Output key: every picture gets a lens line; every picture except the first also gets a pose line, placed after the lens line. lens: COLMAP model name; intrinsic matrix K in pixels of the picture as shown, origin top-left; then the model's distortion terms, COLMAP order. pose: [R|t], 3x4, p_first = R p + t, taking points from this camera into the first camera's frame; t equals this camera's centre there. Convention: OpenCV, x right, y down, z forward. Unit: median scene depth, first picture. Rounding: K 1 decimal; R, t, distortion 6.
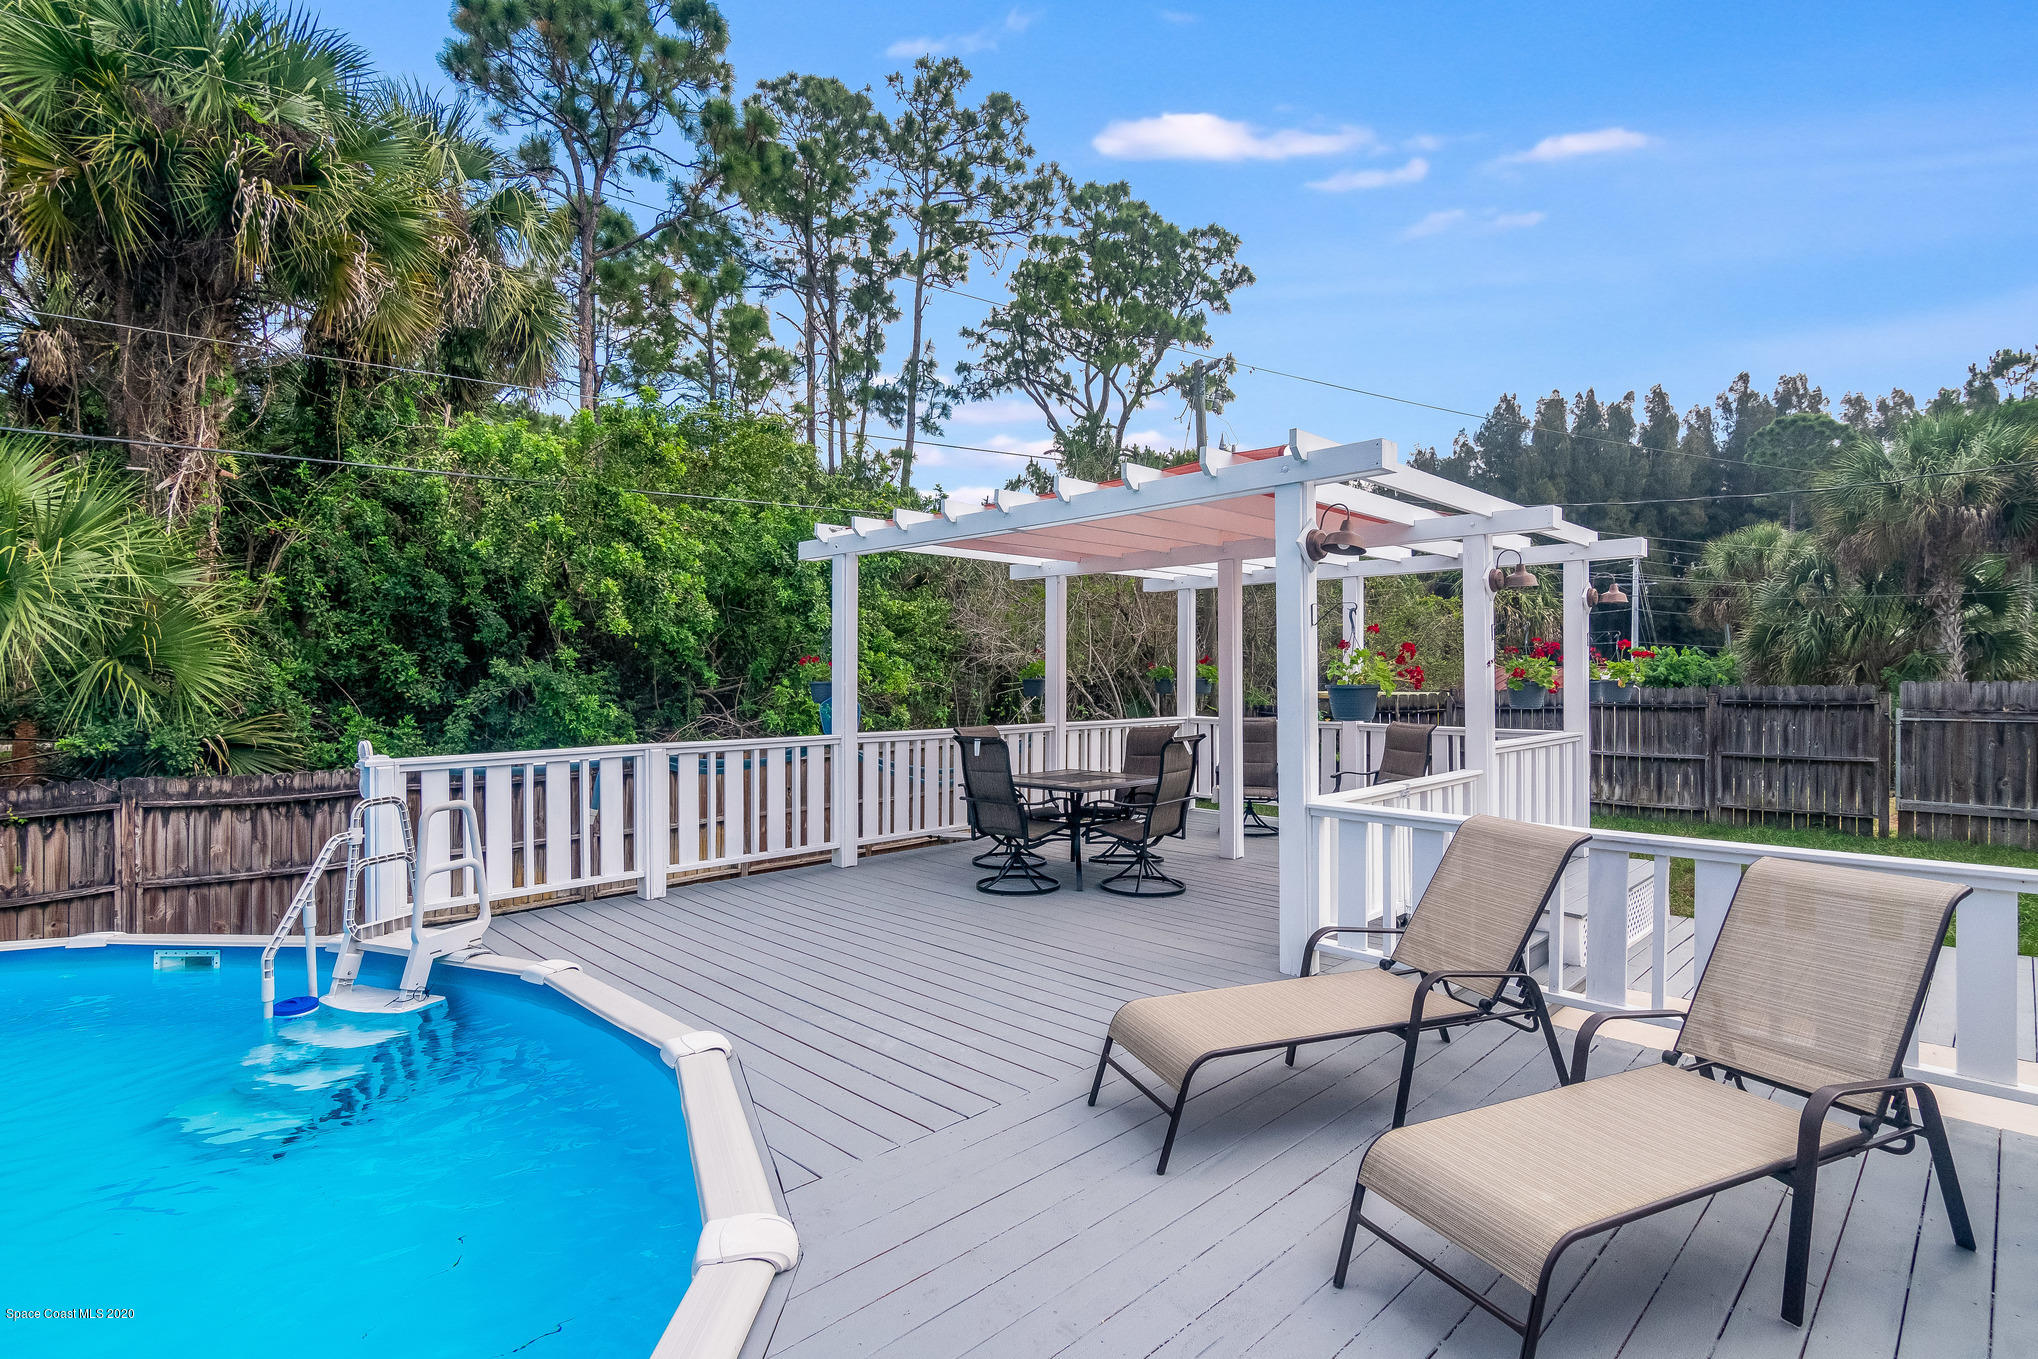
lens RADIAL K [[1001.3, 0, 1000.6], [0, 1001.3, 651.2], [0, 0, 1]] dist [-0.001373, 0.000296]
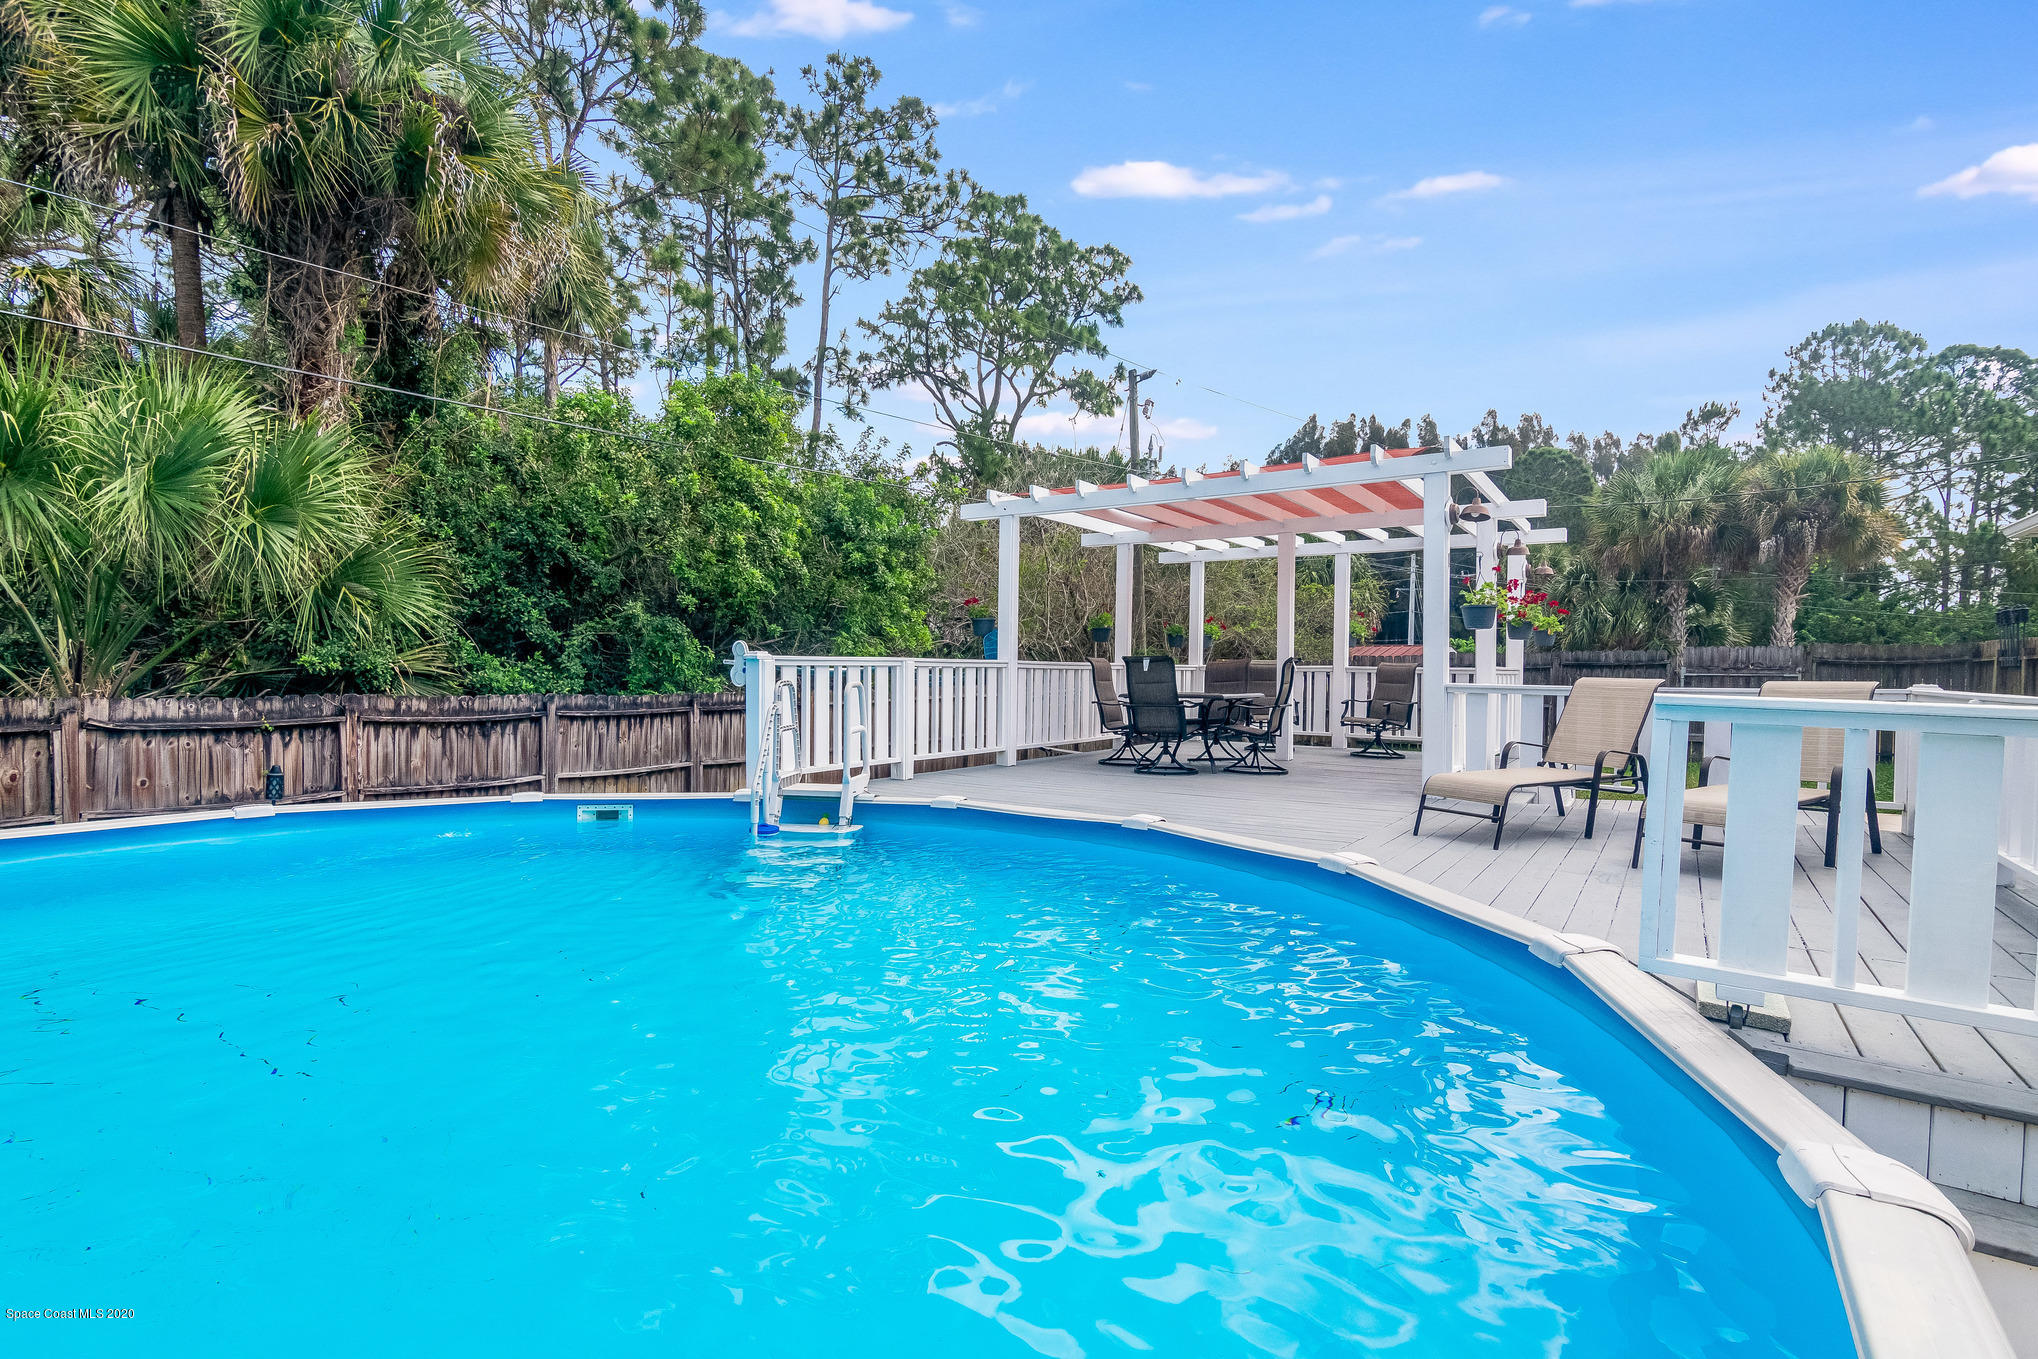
lens RADIAL K [[994.1, 0, 1014.0], [0, 994.1, 661.8], [0, 0, 1]] dist [0.000470, -0.000076]
pose [[0.979195, 0.013185, 0.202494, -0.102728], [-0.016581, 0.999749, 0.015079, 0.017078], [-0.202244, -0.018123, 0.979167, -0.055005]]
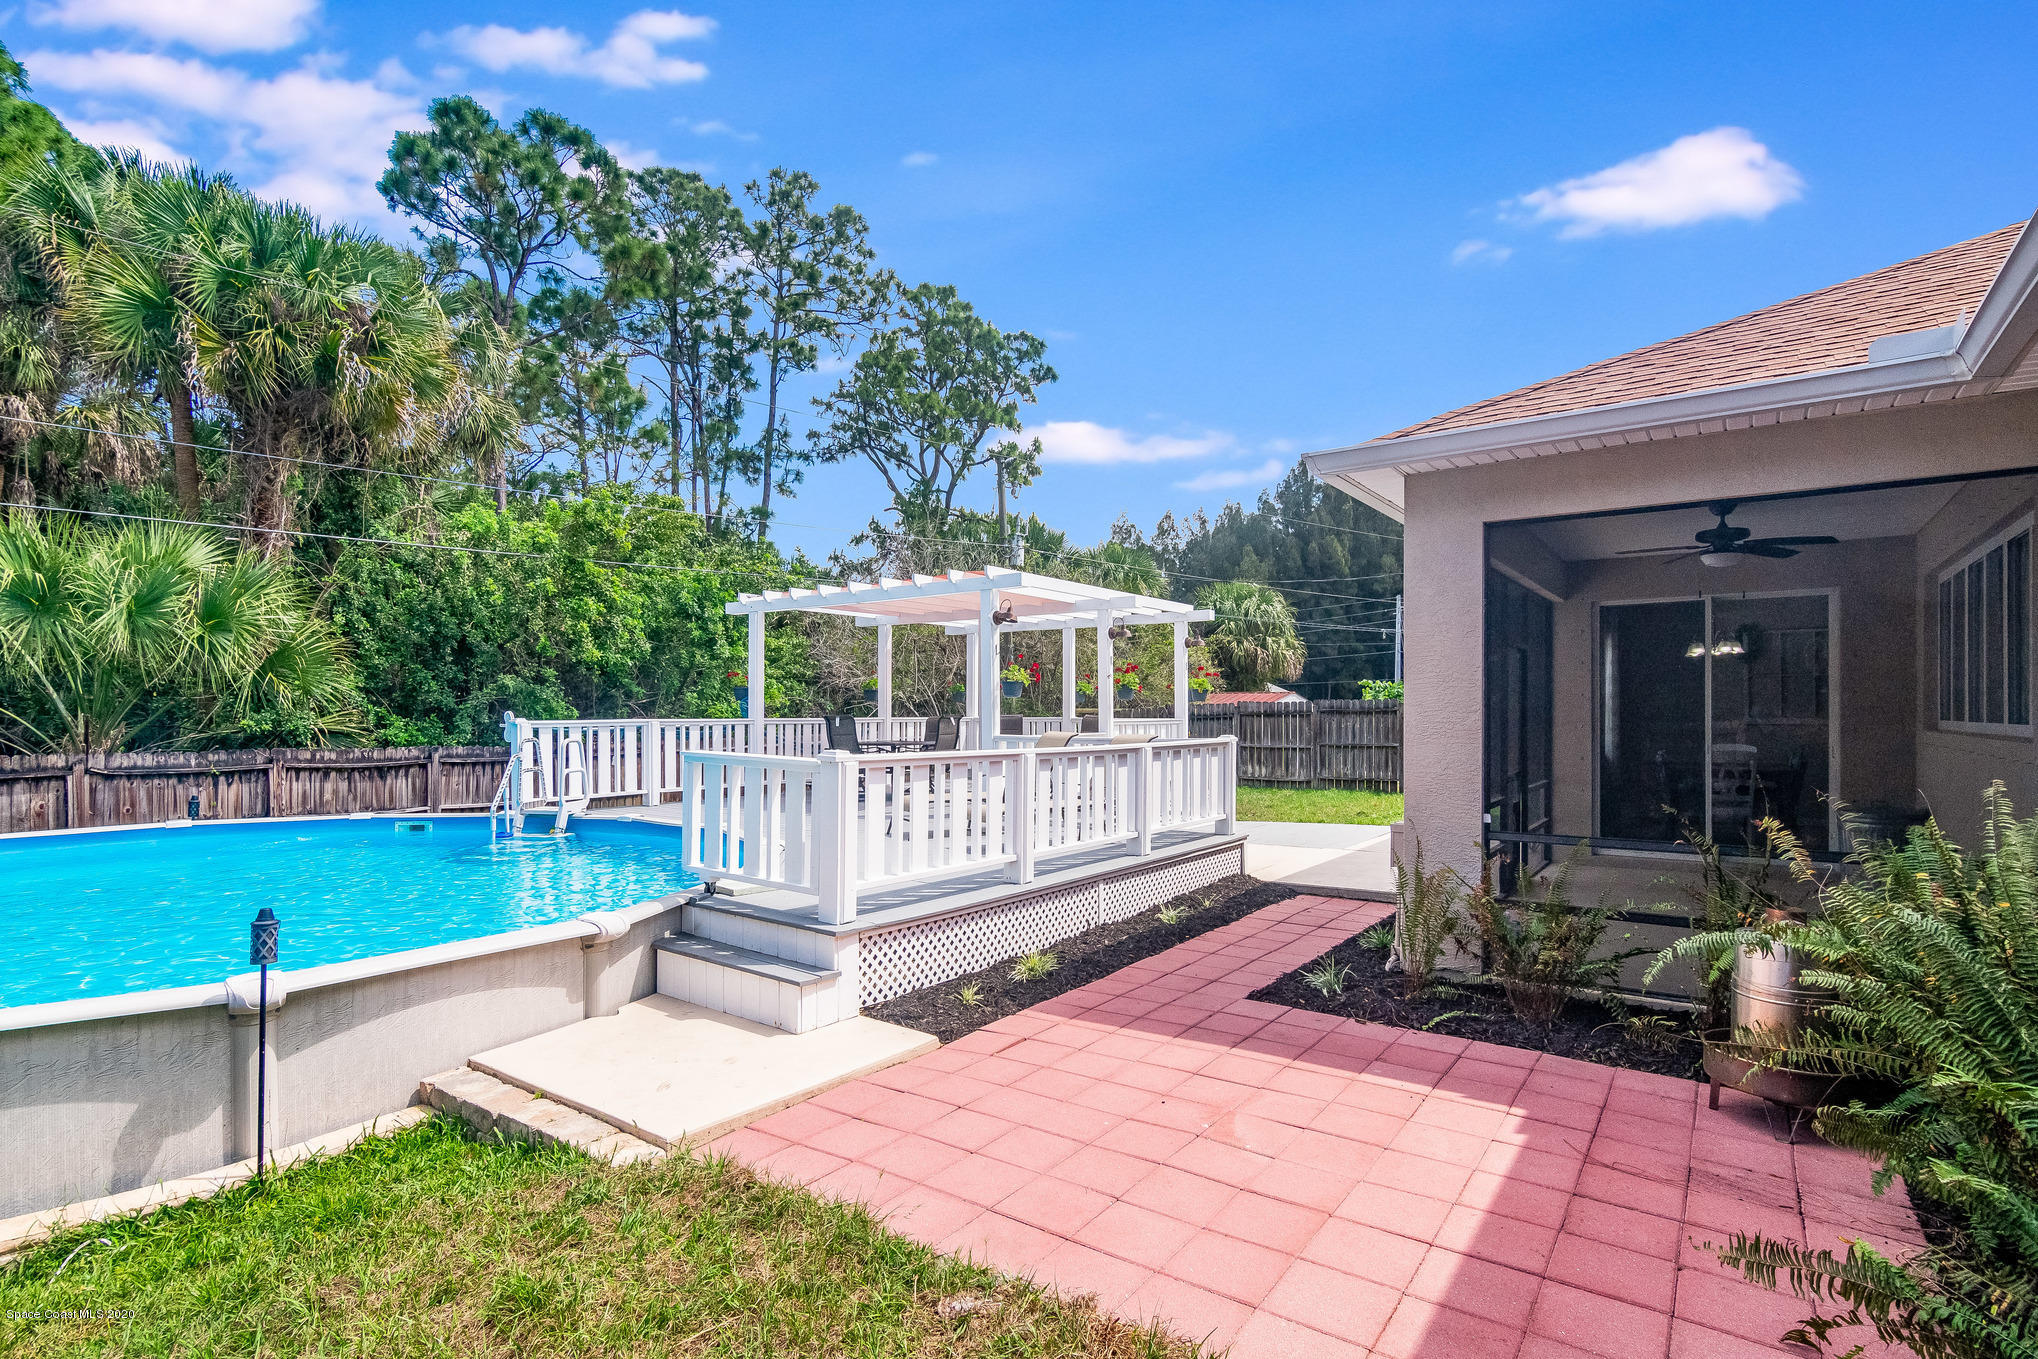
lens RADIAL K [[994.5, 0, 1006.6], [0, 994.5, 684.8], [0, 0, 1]] dist [-0.002954, 0.001458]
pose [[0.986639, 0.004656, 0.162853, -0.003362], [-0.004202, 0.999986, -0.003130, 0.007816], [-0.162865, 0.002404, 0.986645, -0.185383]]
